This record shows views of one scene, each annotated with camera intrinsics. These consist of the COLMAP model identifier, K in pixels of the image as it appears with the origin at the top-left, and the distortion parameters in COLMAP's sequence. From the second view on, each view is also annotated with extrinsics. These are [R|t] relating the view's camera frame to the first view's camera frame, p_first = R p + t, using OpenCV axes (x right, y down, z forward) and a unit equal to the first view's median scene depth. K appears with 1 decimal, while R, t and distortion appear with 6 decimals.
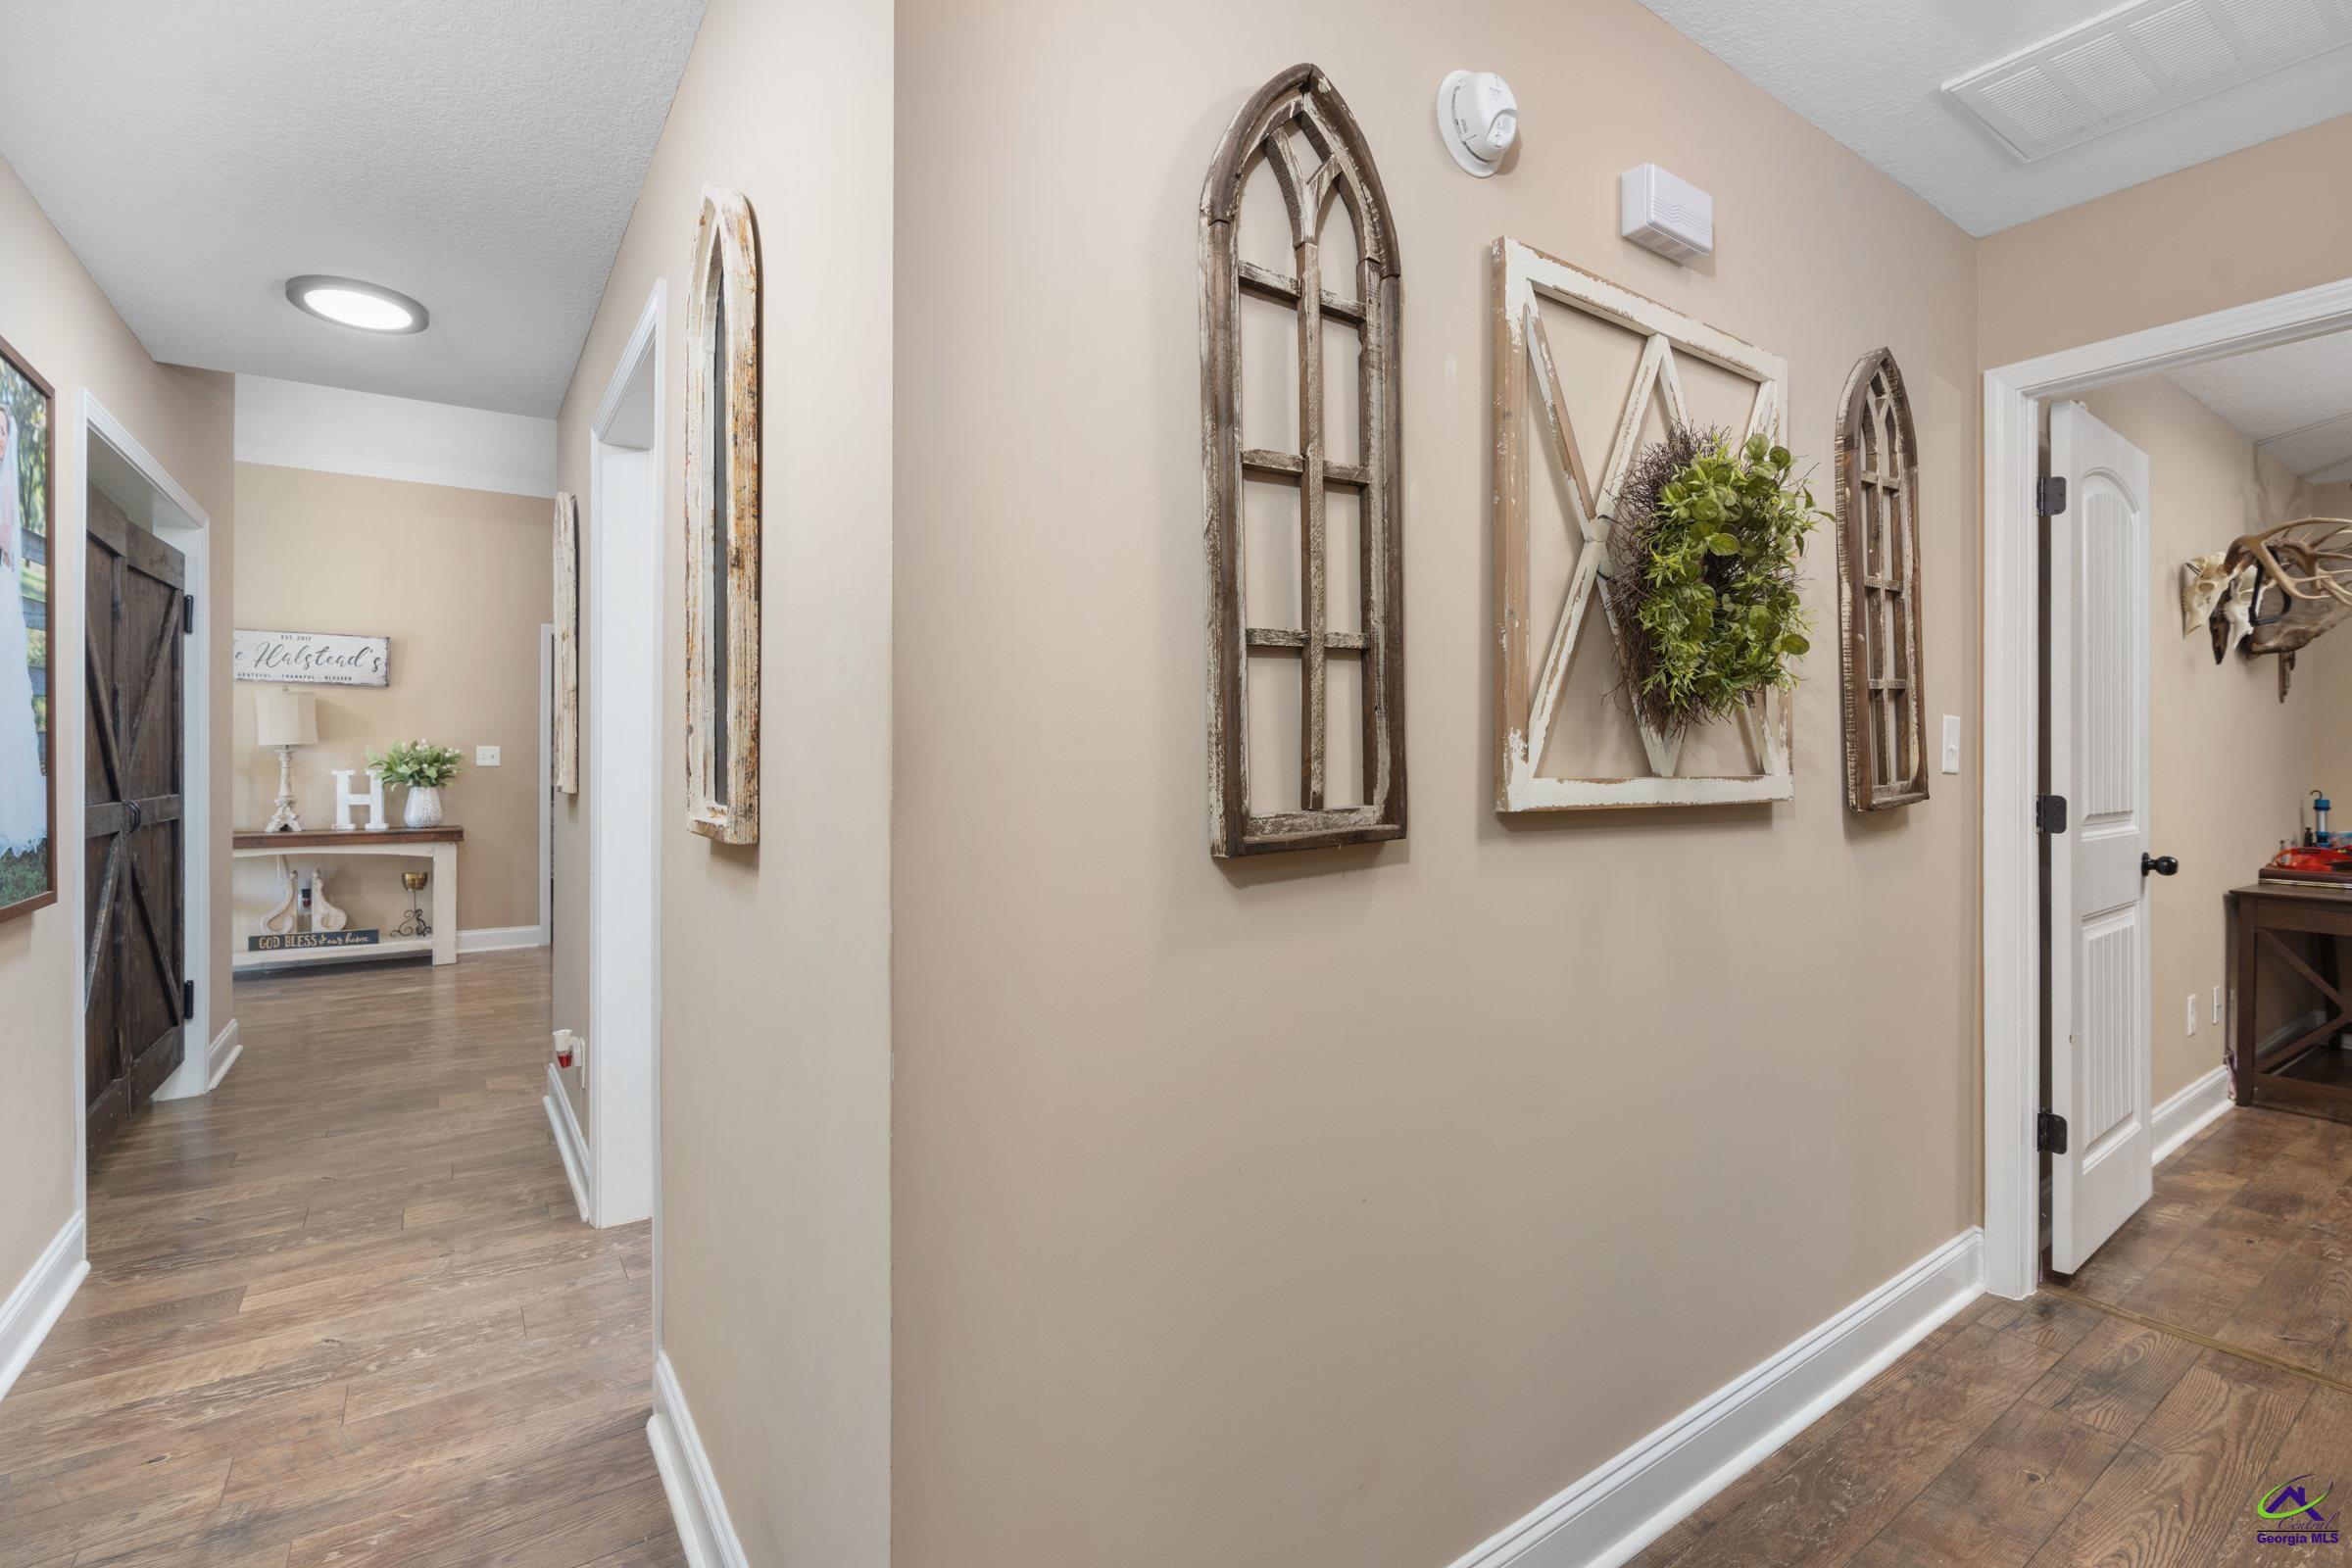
lens RADIAL K [[1060.9, 0, 1169.1], [0, 1060.9, 758.5], [0, 0, 1]] dist [-0.012889, 0.000261]
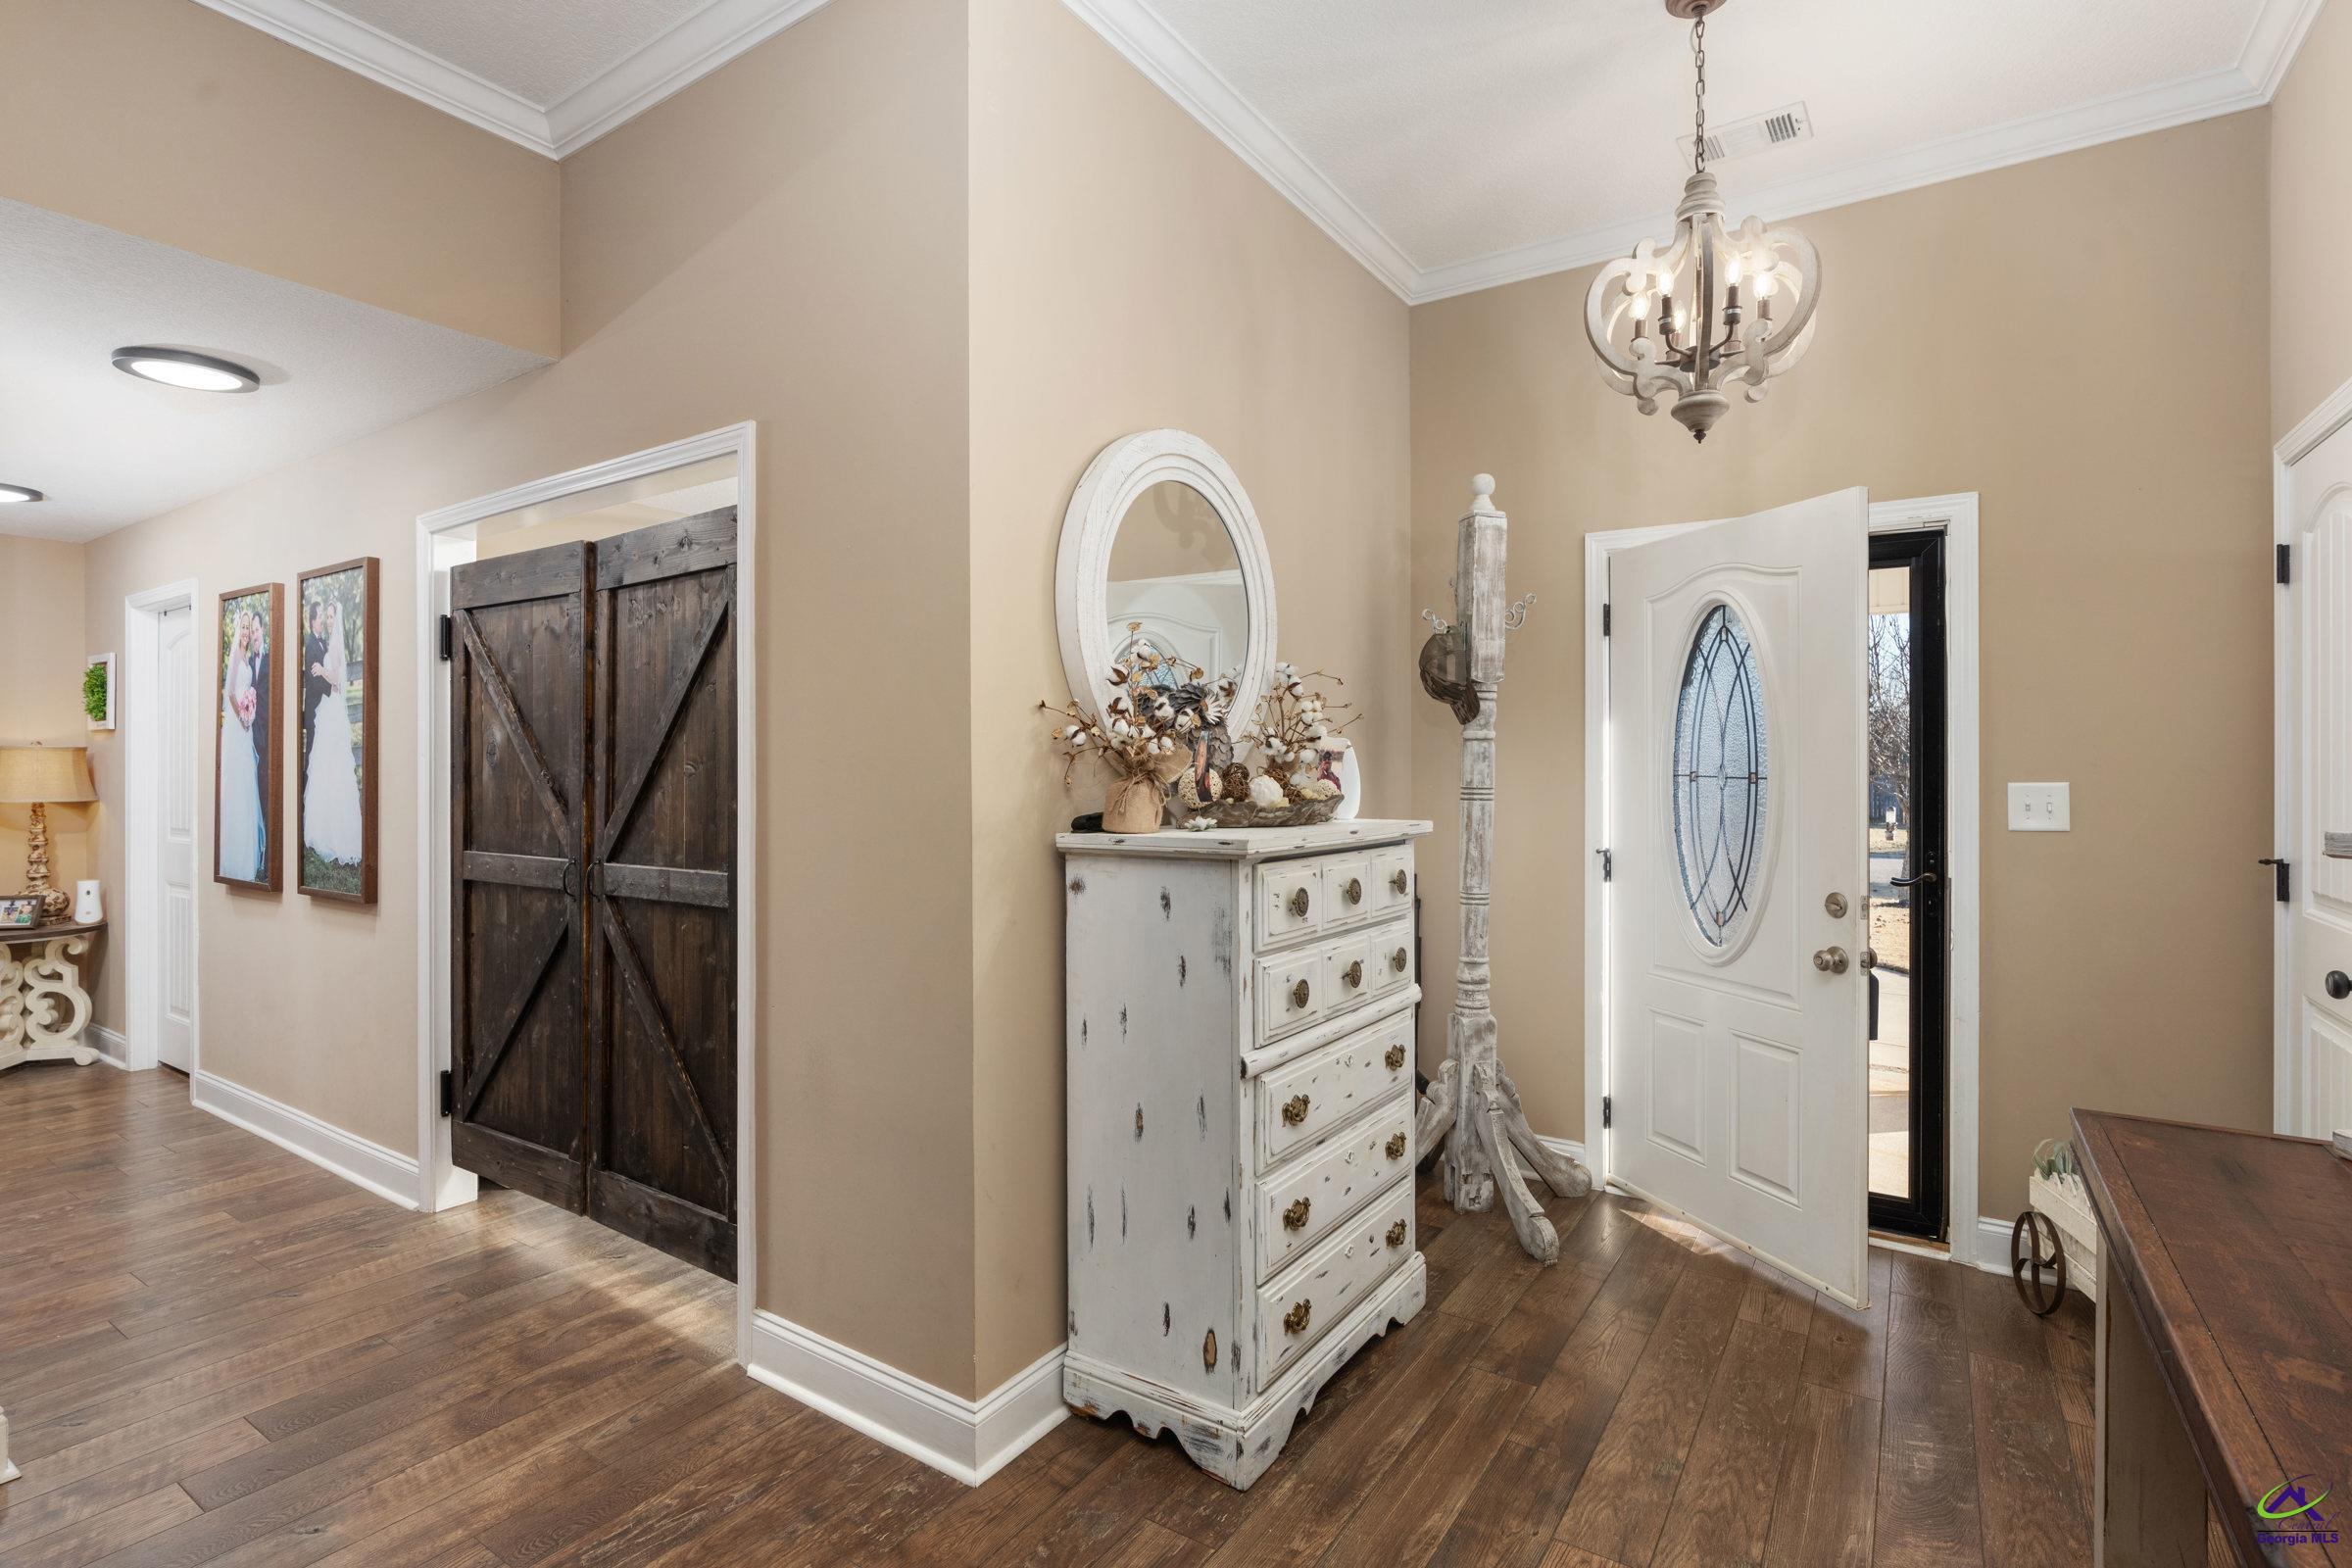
lens RADIAL K [[1133.5, 0, 1179.1], [0, 1133.5, 768.4], [0, 0, 1]] dist [-0.005178, 0.000200]
pose [[-0.932036, 0.002892, -0.362354, -0.938324], [0.002384, 0.999995, 0.001848, -0.032857], [0.362357, 0.000859, -0.932039, 1.749040]]
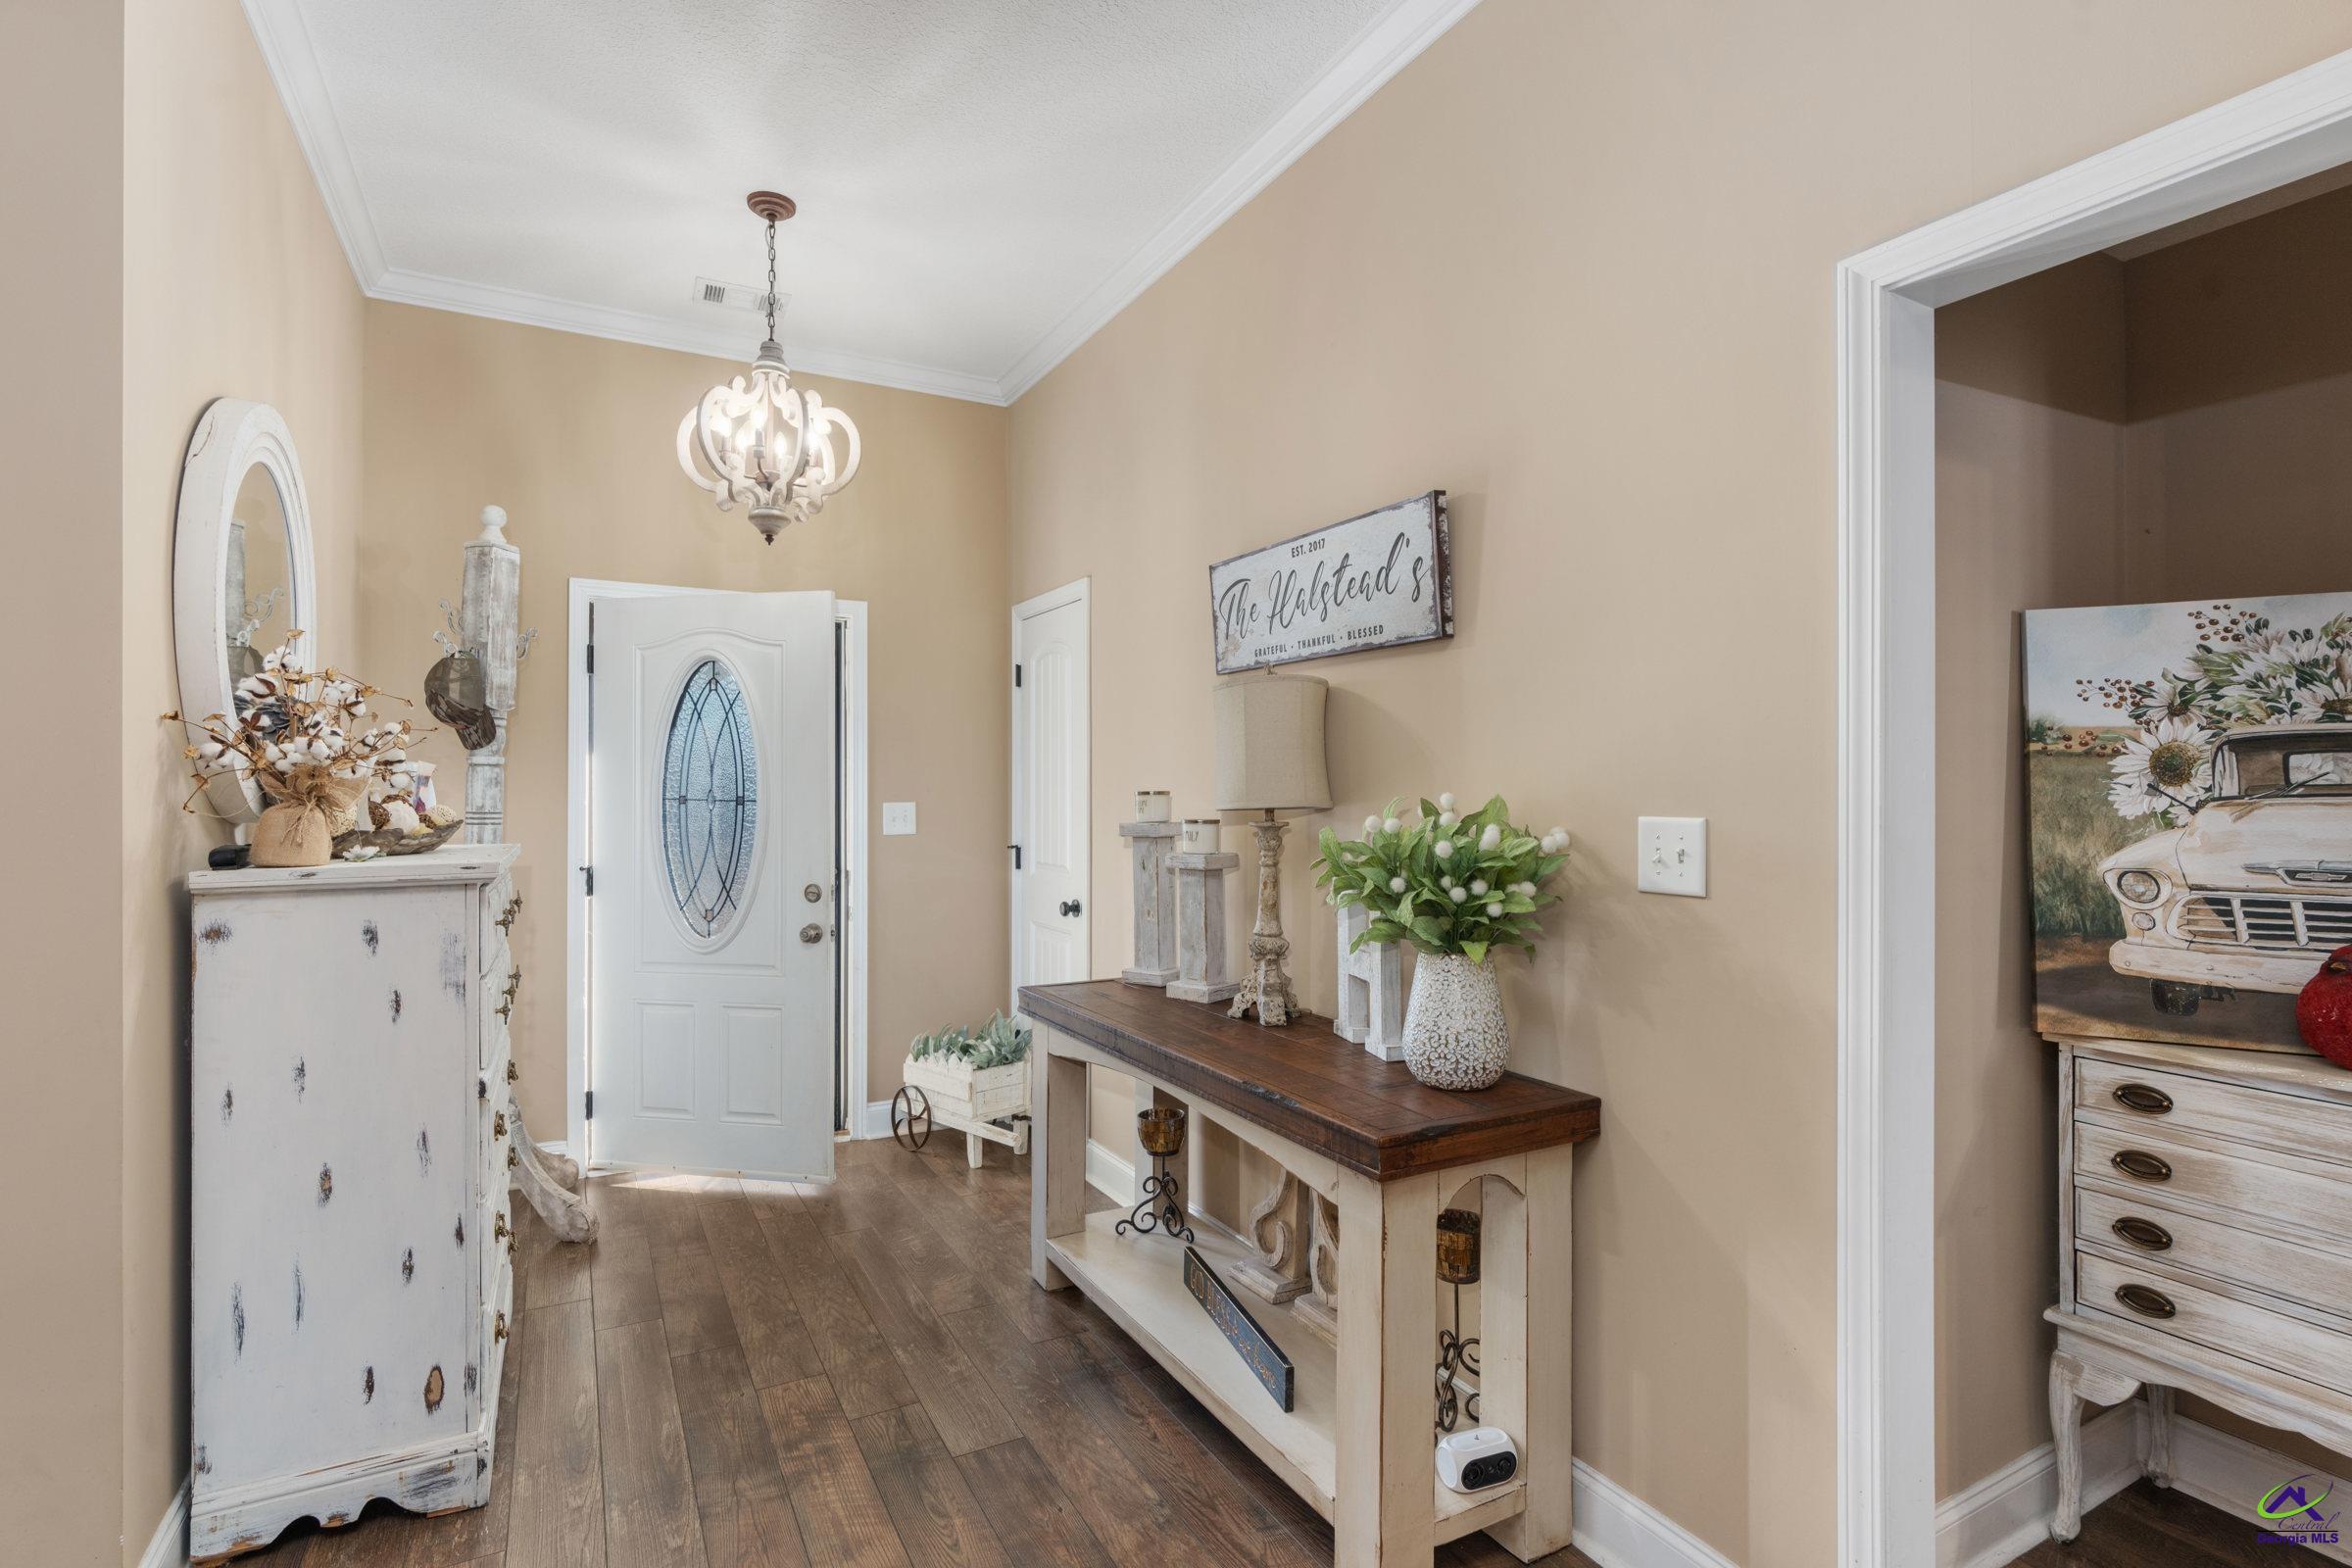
lens RADIAL K [[1115.6, 0, 1171.6], [0, 1115.6, 782.2], [0, 0, 1]] dist [-0.001825, 0.000304]
pose [[-0.112038, -0.006901, -0.993680, -0.646646], [-0.000040, 0.999976, -0.006941, -0.033361], [0.993704, -0.000738, -0.112036, 1.644003]]
